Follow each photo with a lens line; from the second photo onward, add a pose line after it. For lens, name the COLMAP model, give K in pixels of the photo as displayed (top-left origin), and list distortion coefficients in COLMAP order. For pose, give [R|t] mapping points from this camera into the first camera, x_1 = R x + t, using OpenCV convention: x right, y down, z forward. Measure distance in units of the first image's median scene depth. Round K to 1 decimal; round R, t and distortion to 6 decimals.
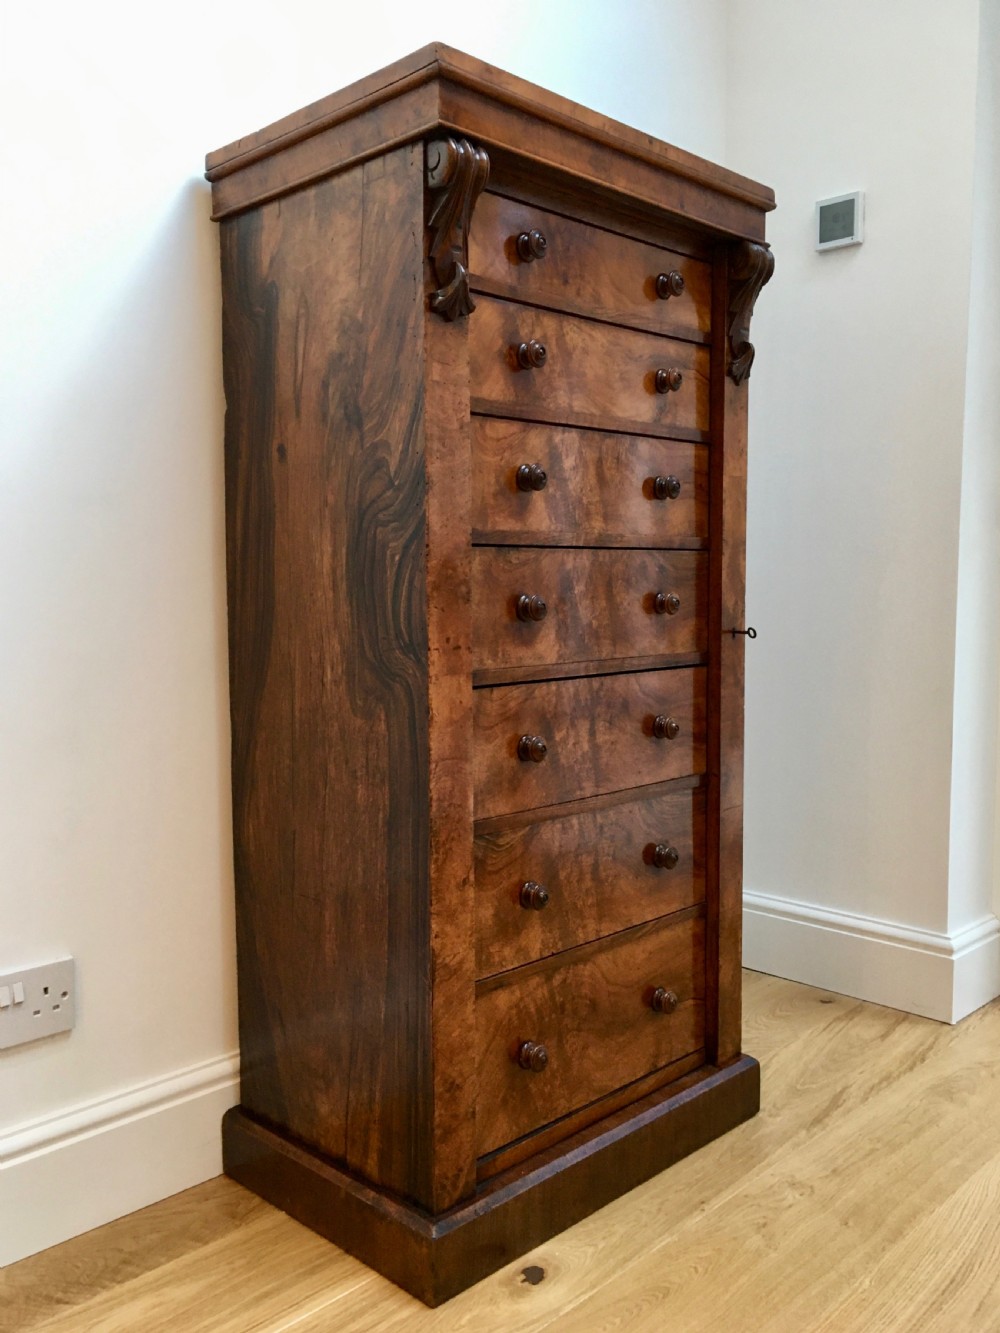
lens RADIAL K [[1157.3, 0, 500.0], [0, 1157.3, 666.5], [0, 0, 1]] dist [0.077855, -0.082109]
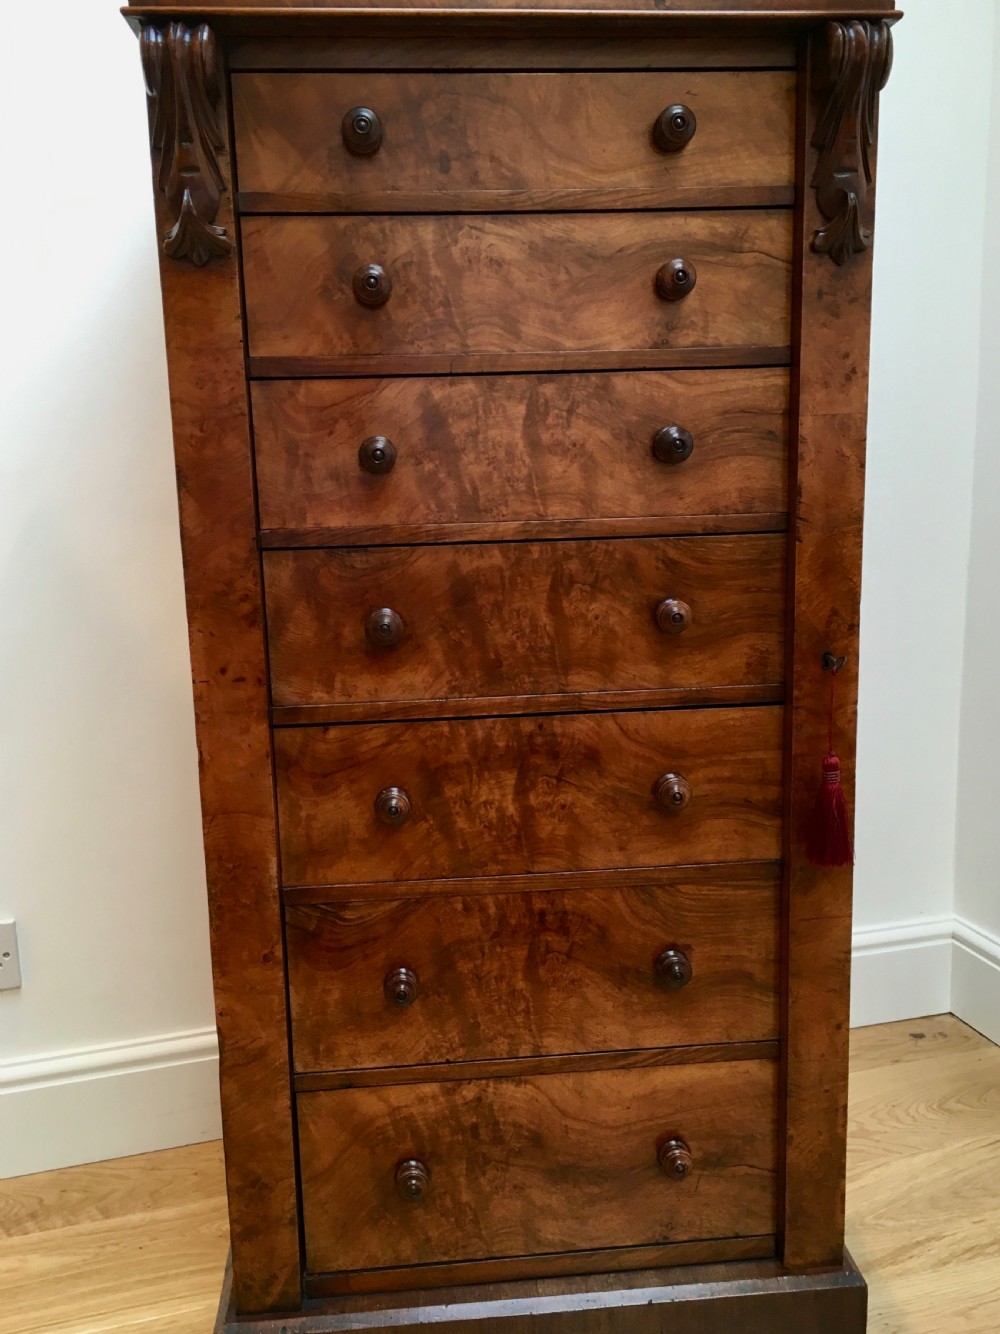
lens RADIAL K [[1226.4, 0, 507.4], [0, 1226.4, 669.4], [0, 0, 1]] dist [0.081670, -0.101251]
pose [[0.765348, 0.109878, -0.634168, 0.593927], [-0.028092, 0.990084, 0.137642, -0.134265], [0.643003, -0.087529, 0.760845, 0.429598]]
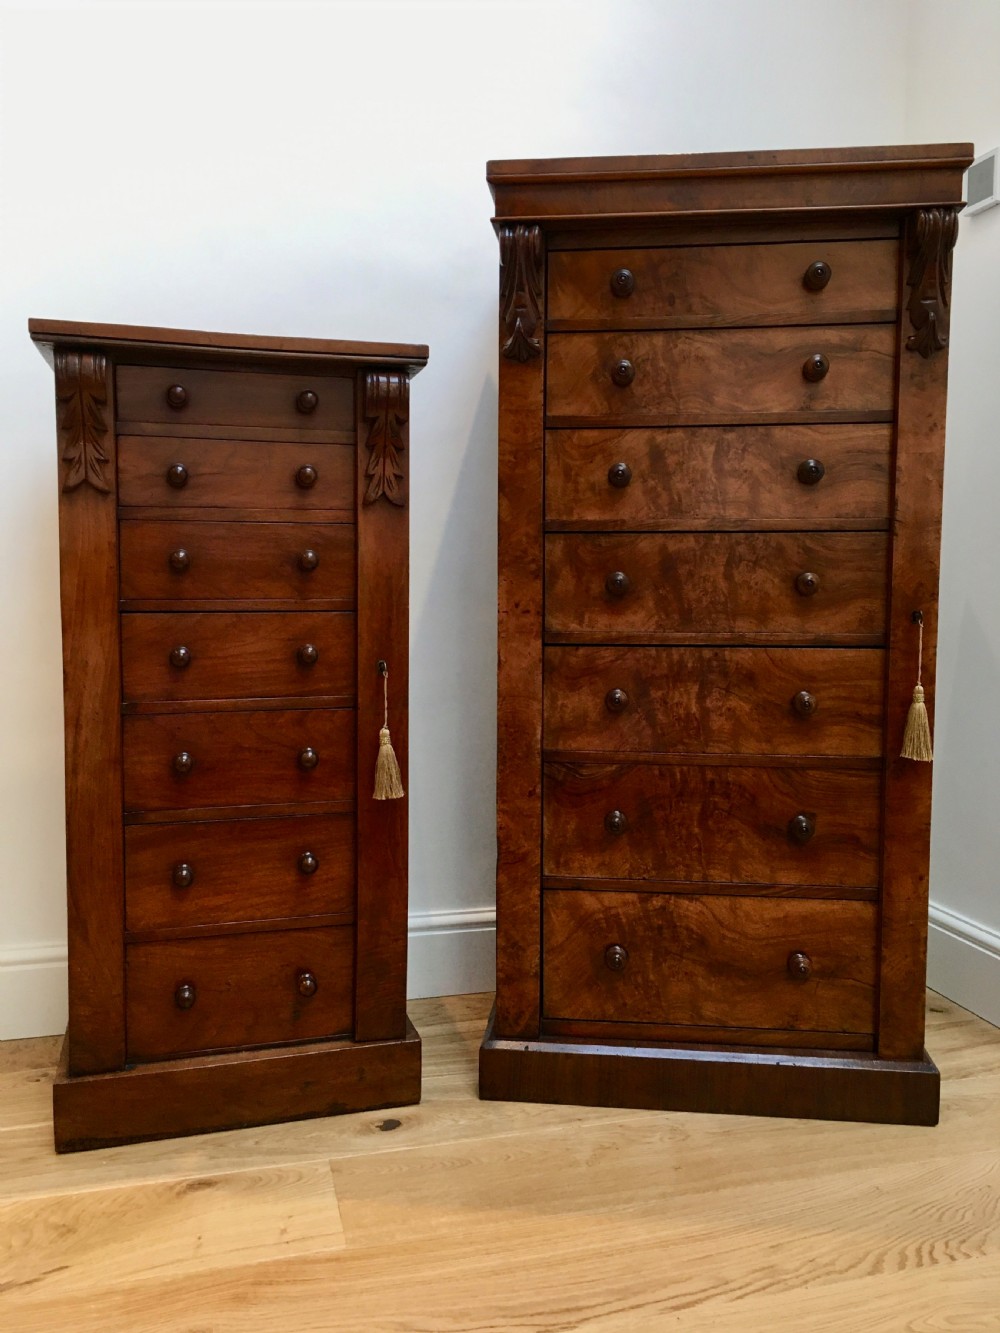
lens RADIAL K [[1157.3, 0, 500.0], [0, 1157.3, 666.5], [0, 0, 1]] dist [0.077855, -0.082109]
pose [[0.619016, 0.075214, -0.781768, 0.885889], [-0.066216, 0.996858, 0.043478, -0.008555], [0.782582, 0.024852, 0.622051, 0.154968]]
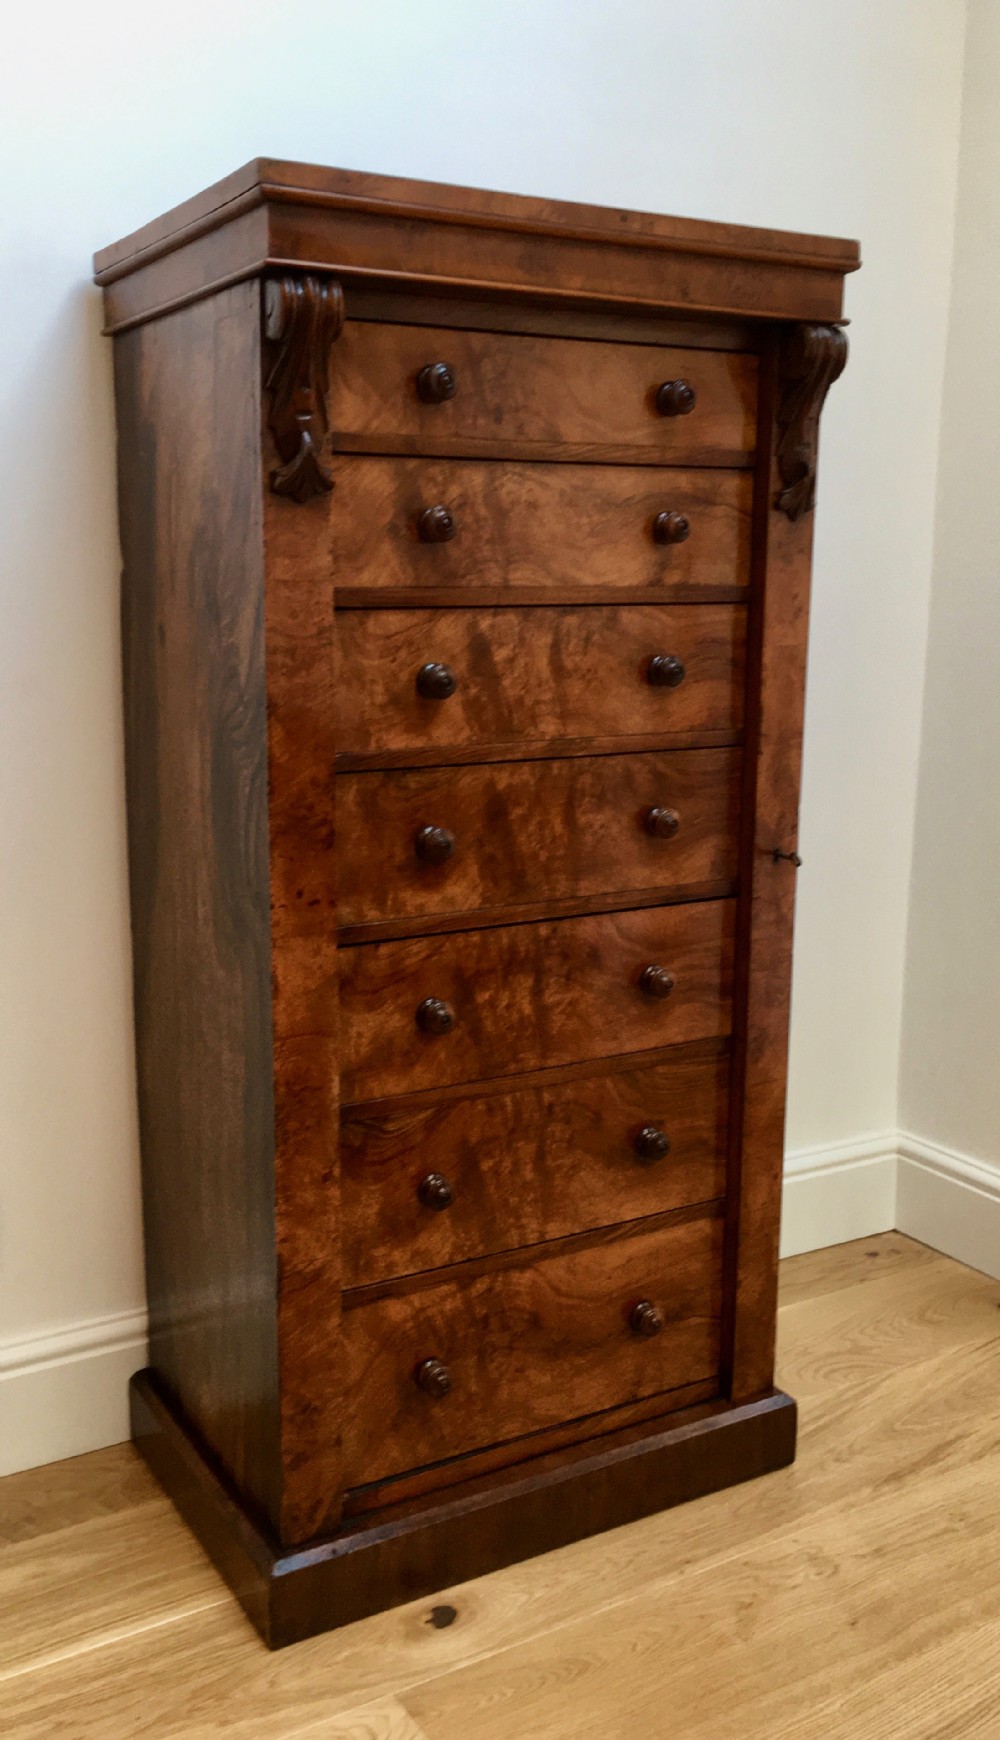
lens RADIAL K [[1555.8, 0, 454.0], [0, 1555.8, 867.9], [0, 0, 1]] dist [0.060603, 0.000419]
pose [[0.962283, 0.061573, -0.264989, 0.318058], [-0.030189, 0.992203, 0.120918, -0.161355], [0.270369, -0.108358, 0.956640, -0.019145]]
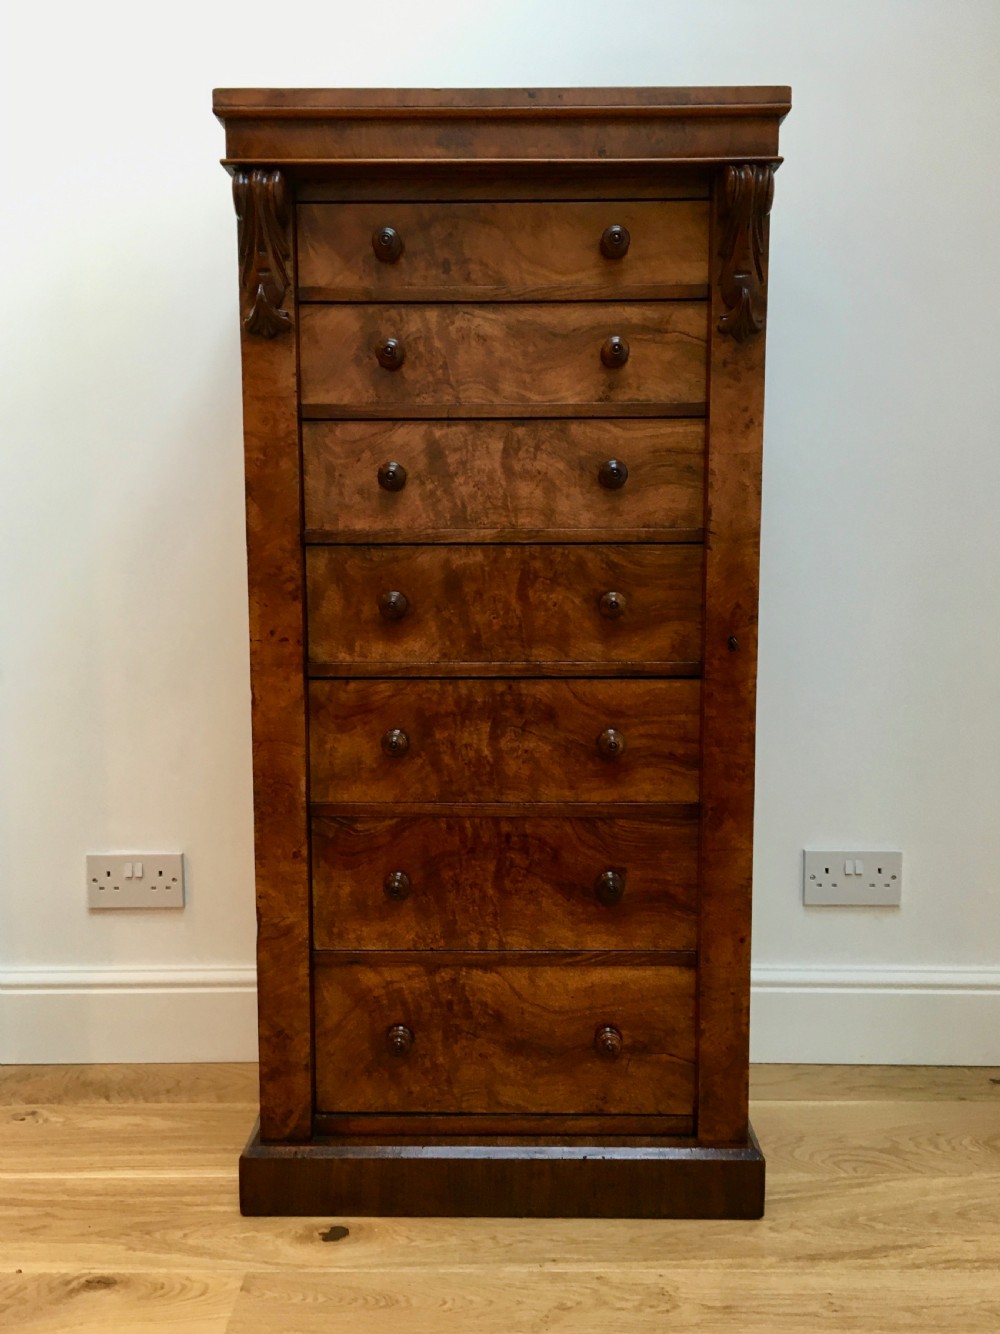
lens RADIAL K [[1158.2, 0, 500.0], [0, 1158.2, 667.0], [0, 0, 1]] dist [0.077855, -0.082109]
pose [[0.694661, 0.088658, -0.713853, 0.808852], [-0.056318, 0.996033, 0.068899, -0.070973], [0.717129, -0.007658, 0.696898, 0.354505]]
